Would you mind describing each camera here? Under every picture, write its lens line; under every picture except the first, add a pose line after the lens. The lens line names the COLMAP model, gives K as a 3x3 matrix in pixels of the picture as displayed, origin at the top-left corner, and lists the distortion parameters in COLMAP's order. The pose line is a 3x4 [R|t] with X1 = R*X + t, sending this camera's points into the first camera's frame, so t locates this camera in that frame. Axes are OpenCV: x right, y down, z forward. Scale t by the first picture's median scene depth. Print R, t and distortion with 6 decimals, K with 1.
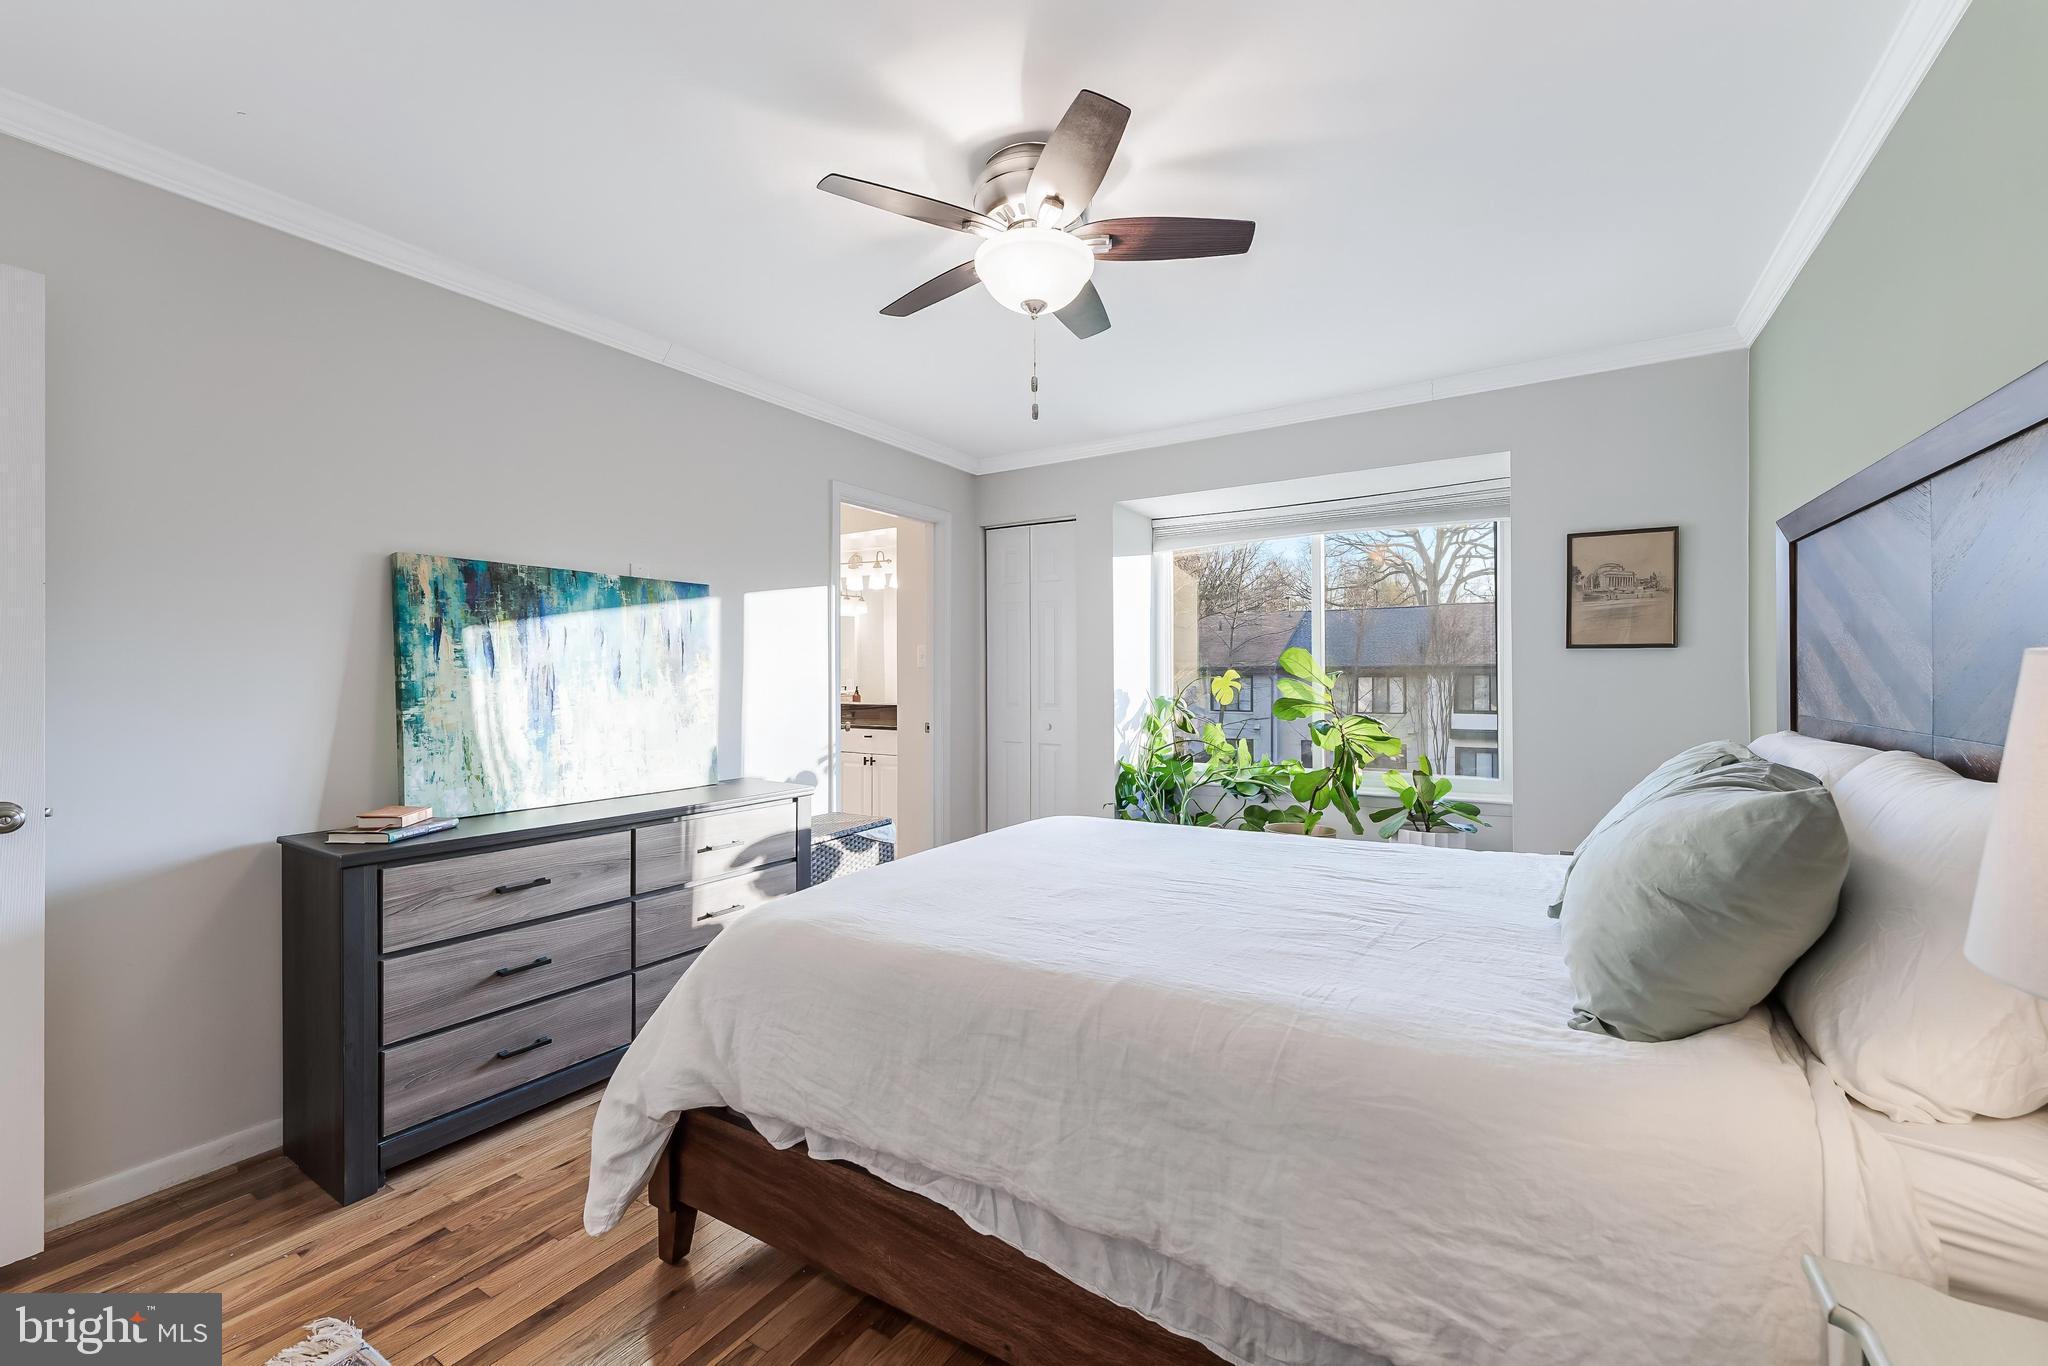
lens RADIAL K [[818.0, 0, 1032.5], [0, 818.0, 677.4], [0, 0, 1]] dist [0.001154, -0.000605]
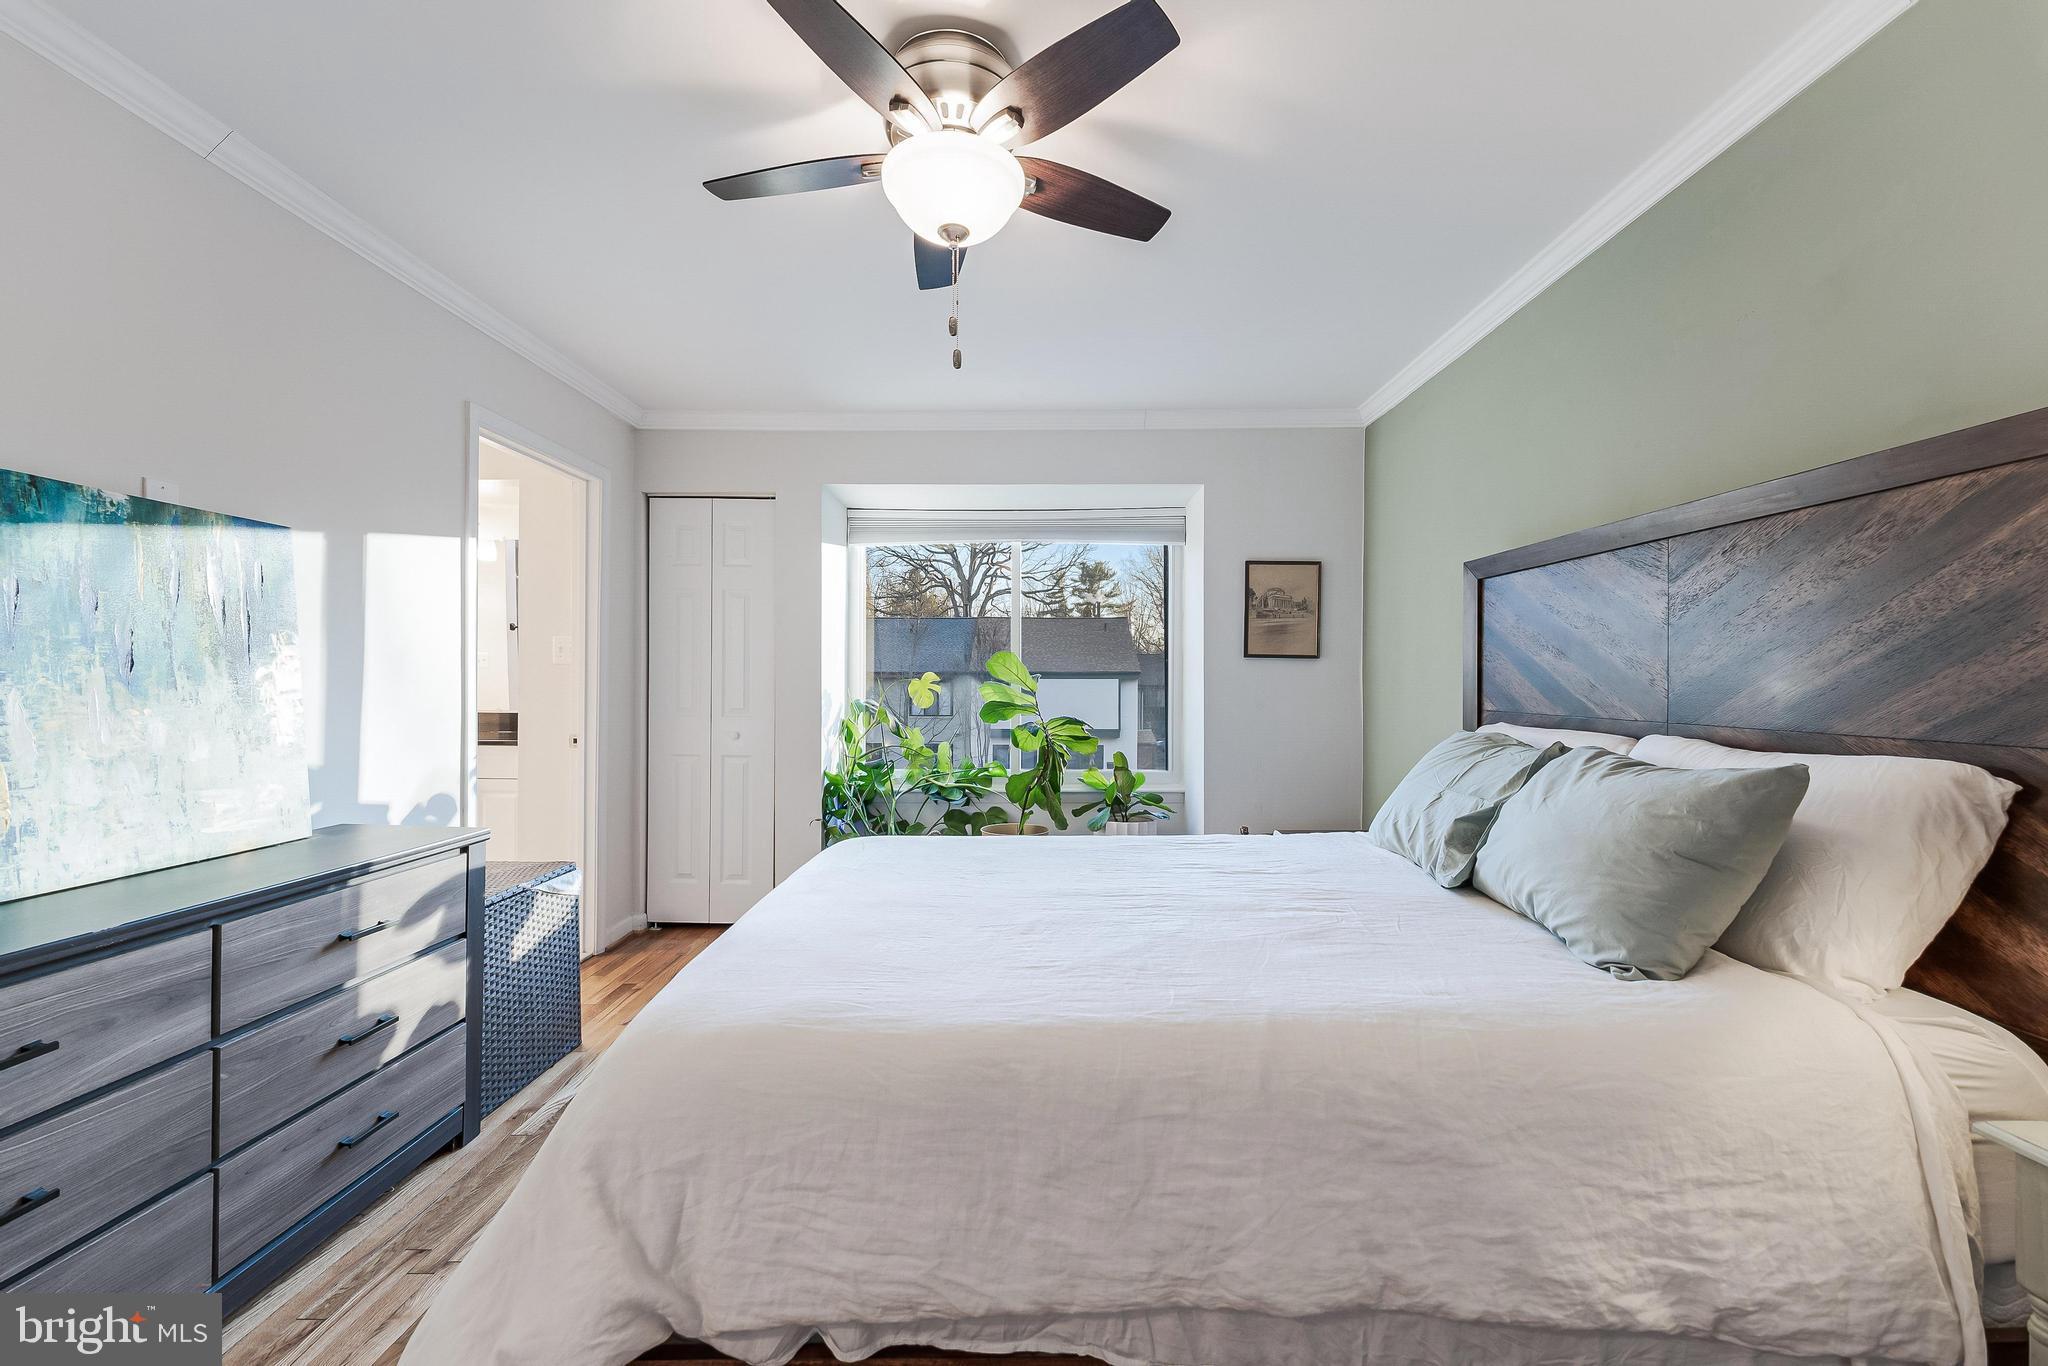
lens RADIAL K [[818.0, 0, 1030.2], [0, 818.0, 684.8], [0, 0, 1]] dist [0.001154, -0.000605]
pose [[0.857452, 0.005202, 0.514537, -0.364416], [-0.007149, 0.999973, 0.001803, 0.007542], [-0.514514, -0.005224, 0.857466, 0.240699]]
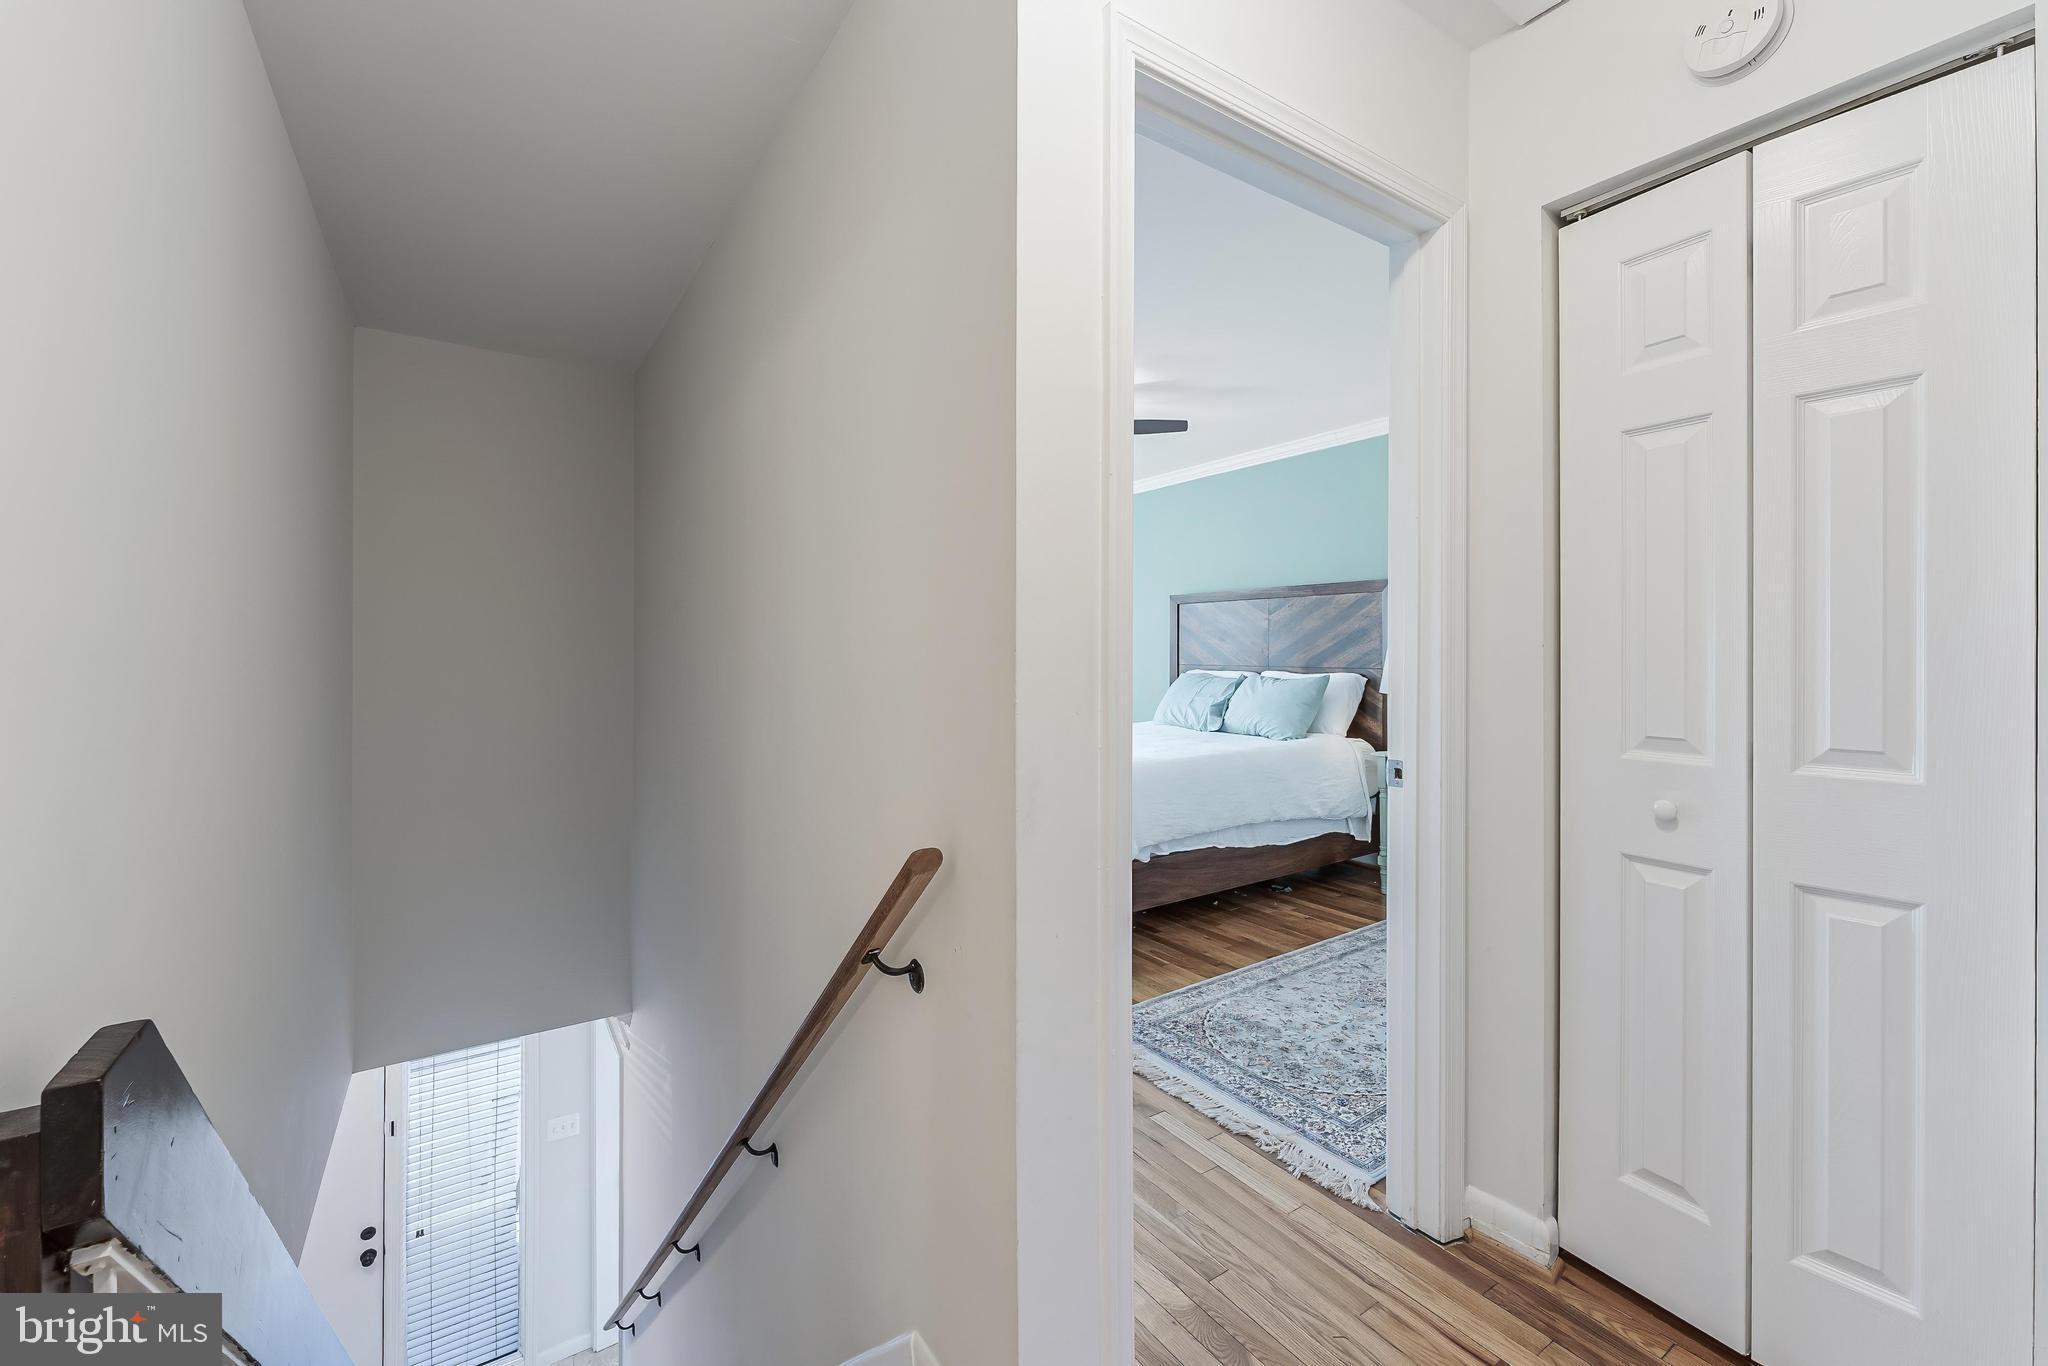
lens RADIAL K [[818.0, 0, 1018.6], [0, 818.0, 663.4], [0, 0, 1]] dist [0.001154, -0.000605]
pose [[0.425528, -0.003442, 0.904939, -1.858892], [-0.003947, 0.999976, 0.005659, 0.025406], [-0.904937, -0.005980, 0.425504, 0.292060]]
